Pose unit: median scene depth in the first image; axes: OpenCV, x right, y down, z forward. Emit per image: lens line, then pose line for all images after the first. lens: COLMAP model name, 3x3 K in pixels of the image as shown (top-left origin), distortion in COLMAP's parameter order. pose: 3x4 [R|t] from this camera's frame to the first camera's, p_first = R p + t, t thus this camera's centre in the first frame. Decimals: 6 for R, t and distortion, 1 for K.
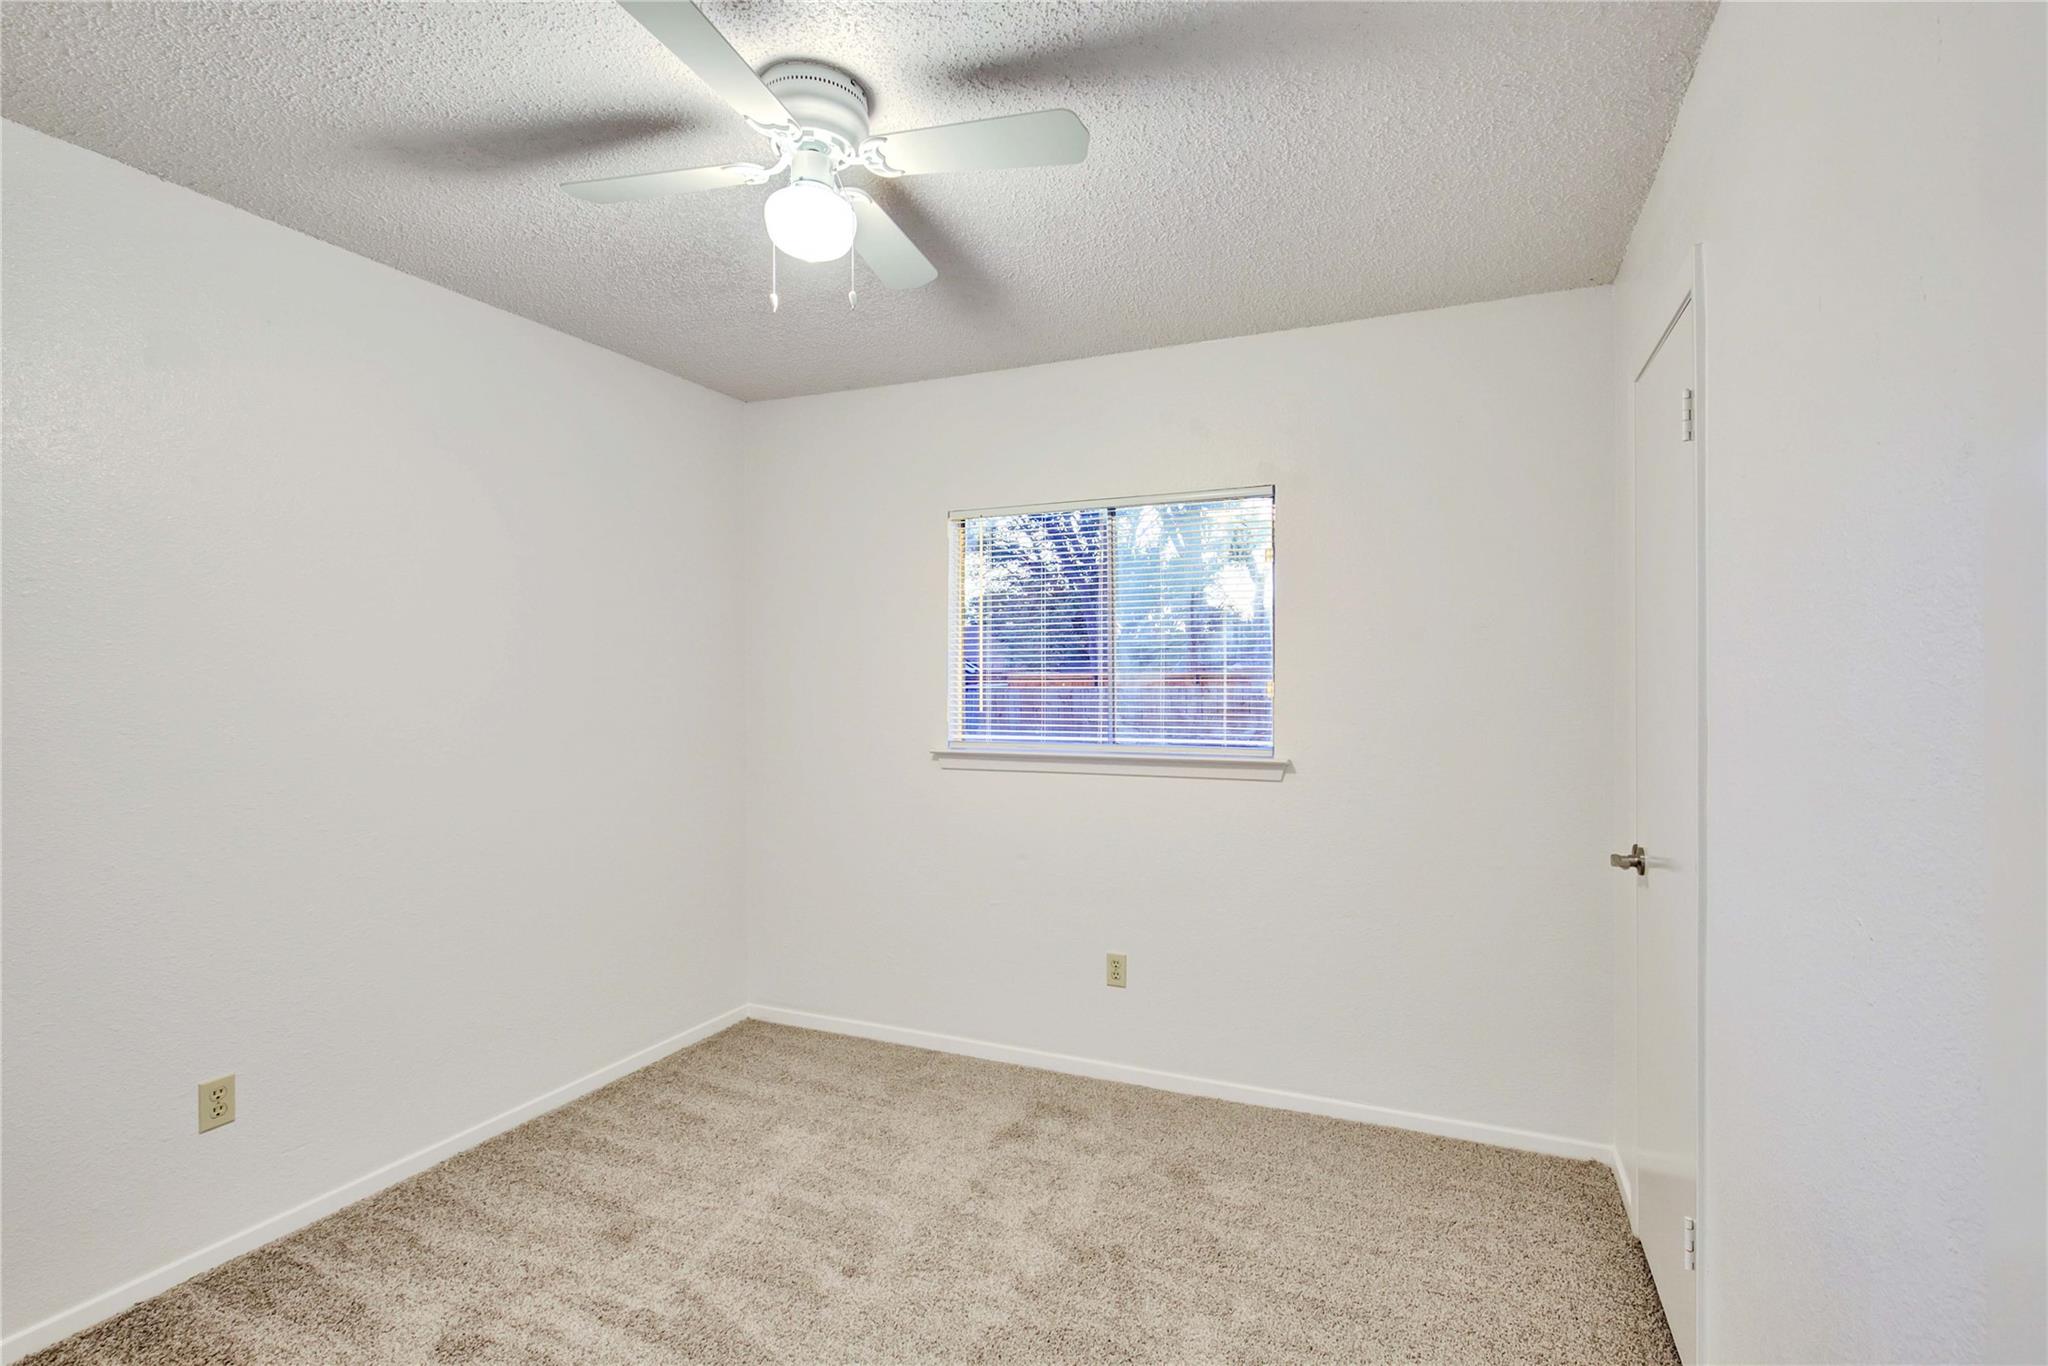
lens RADIAL K [[930.1, 0, 1029.4], [0, 930.1, 681.1], [0, 0, 1]] dist [-0.001669, -0.000689]
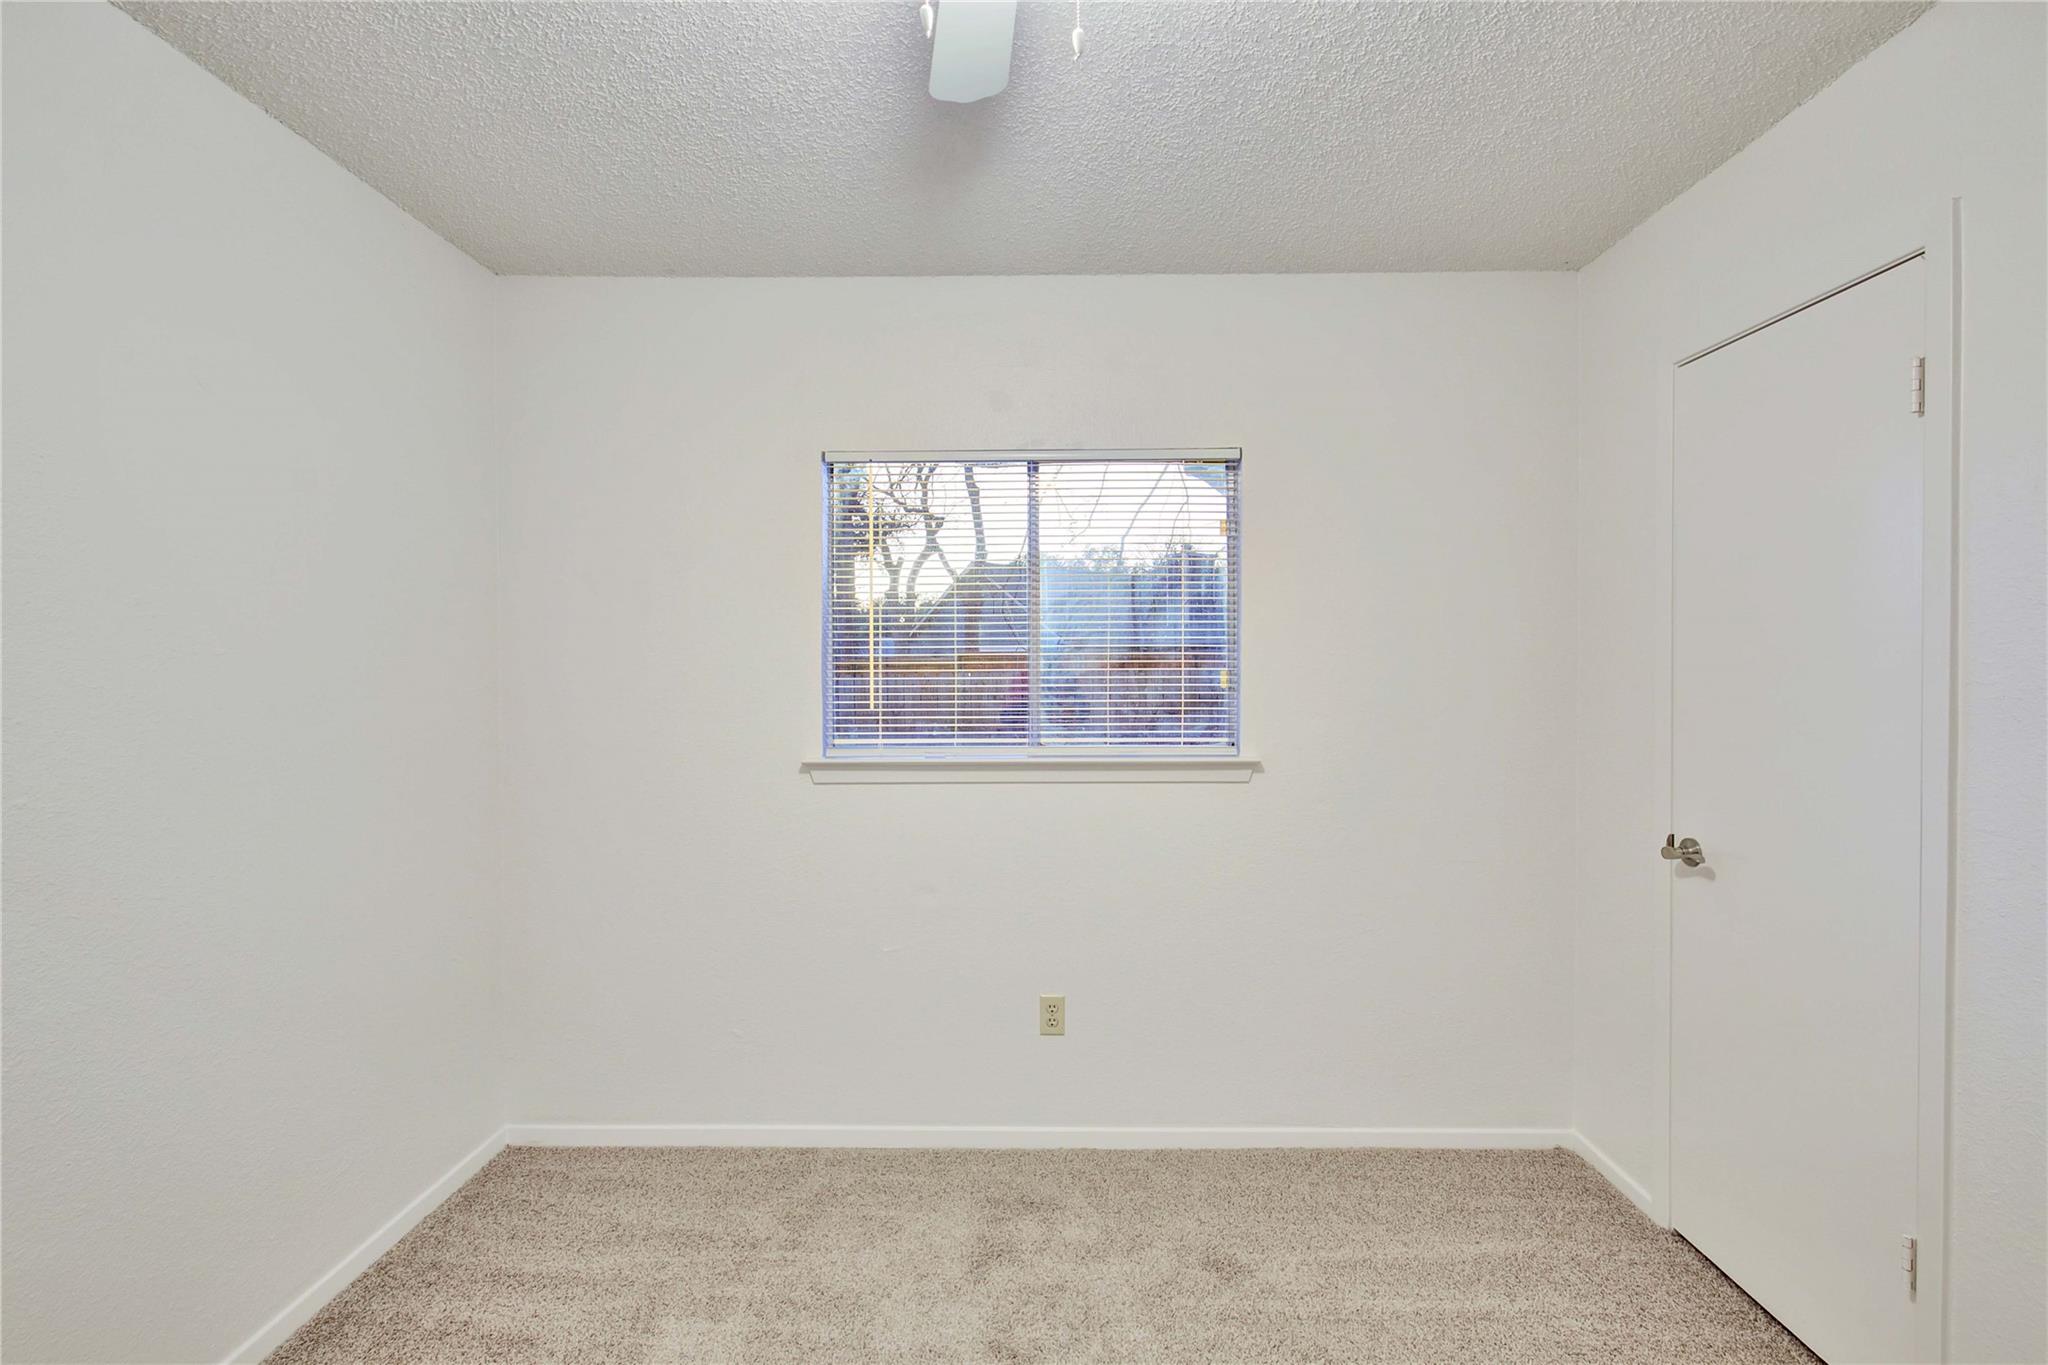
lens RADIAL K [[930.1, 0, 1029.4], [0, 930.1, 680.6], [0, 0, 1]] dist [-0.001669, -0.000689]
pose [[0.926008, -0.006882, 0.377442, -0.240999], [0.002397, 0.999921, 0.012350, -0.001019], [-0.377497, -0.010531, 0.925951, 0.237901]]
